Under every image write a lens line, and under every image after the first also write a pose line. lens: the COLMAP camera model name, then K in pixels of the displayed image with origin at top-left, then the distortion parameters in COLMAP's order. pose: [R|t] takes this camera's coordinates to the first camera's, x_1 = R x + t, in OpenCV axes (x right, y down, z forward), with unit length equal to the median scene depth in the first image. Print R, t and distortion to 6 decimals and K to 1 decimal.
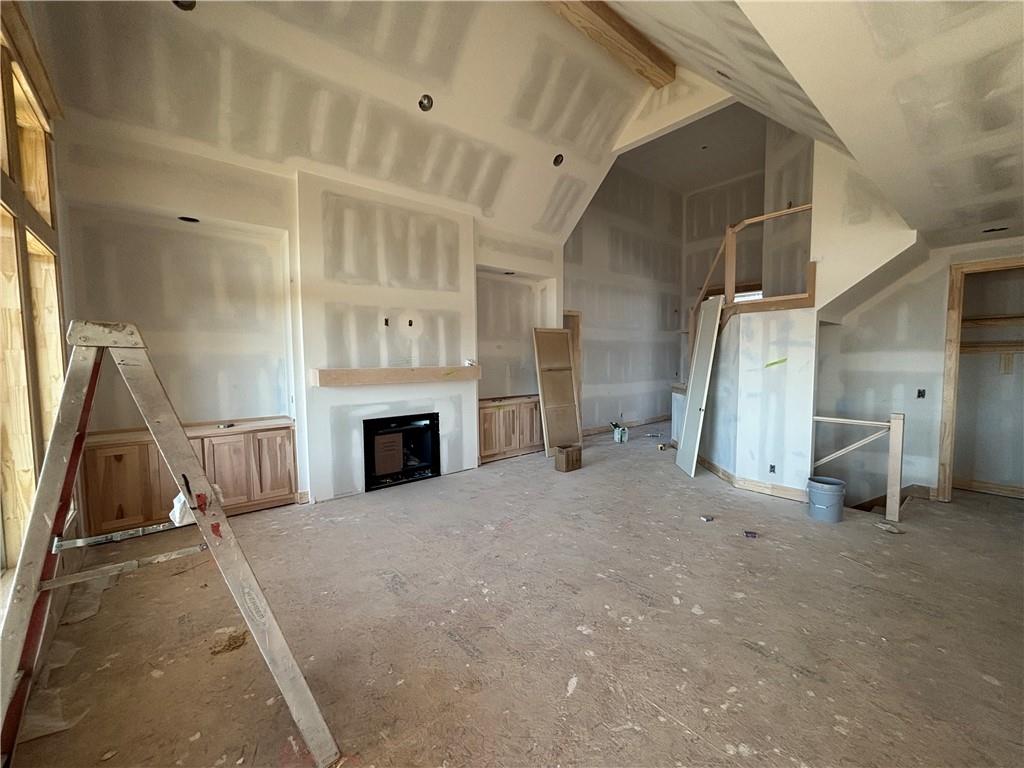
lens RADIAL K [[410.9, 0, 509.4], [0, 410.9, 387.0], [0, 0, 1]] dist [0.001815, 0.000105]
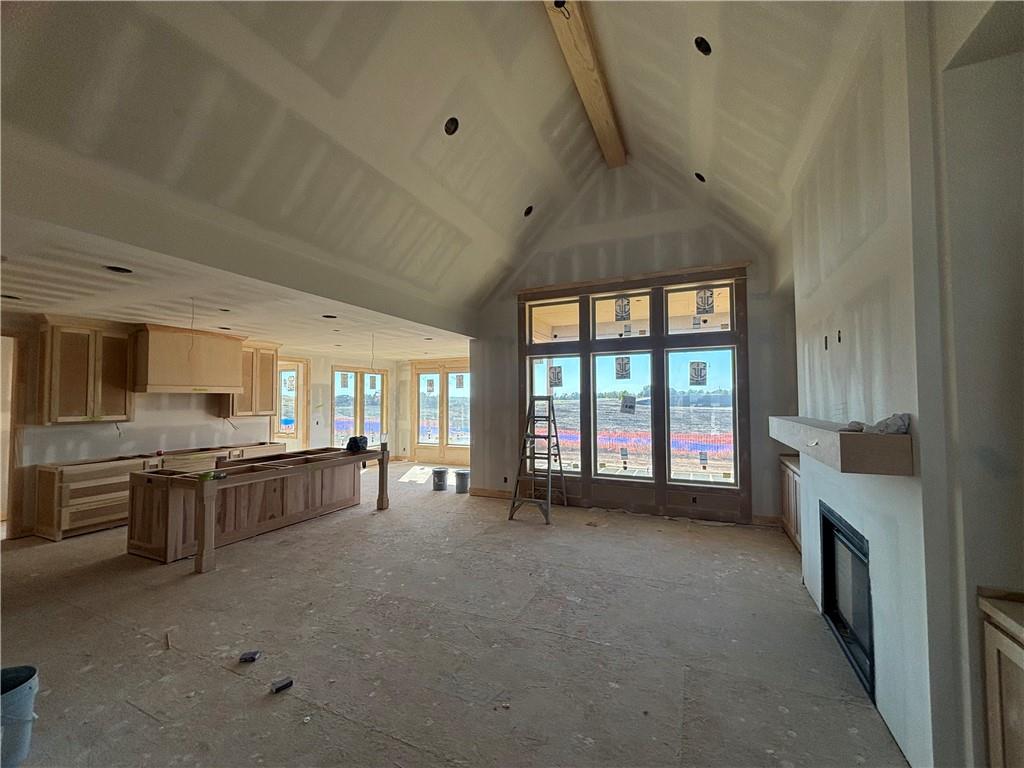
lens RADIAL K [[414.0, 0, 514.0], [0, 414.0, 384.0], [0, 0, 1]] dist [0.001134, -0.000131]
pose [[-0.894341, -0.004324, -0.447365, 0.343793], [-0.018931, 0.999423, 0.028187, -0.103563], [0.446985, 0.033678, -0.893907, 1.272906]]
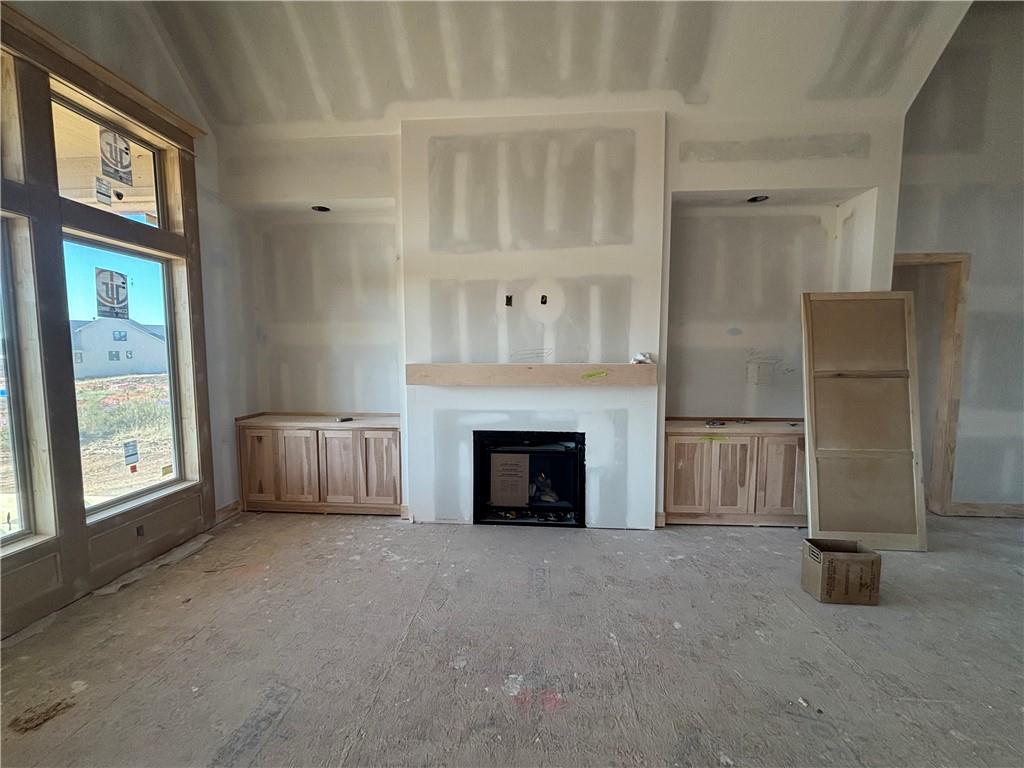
lens RADIAL K [[414.0, 0, 514.0], [0, 414.0, 384.0], [0, 0, 1]] dist [0.001134, -0.000131]
pose [[0.719898, 0.064785, -0.691049, 0.209241], [-0.054389, 0.997838, 0.036887, -0.036529], [0.691945, 0.011031, 0.721866, 0.462745]]
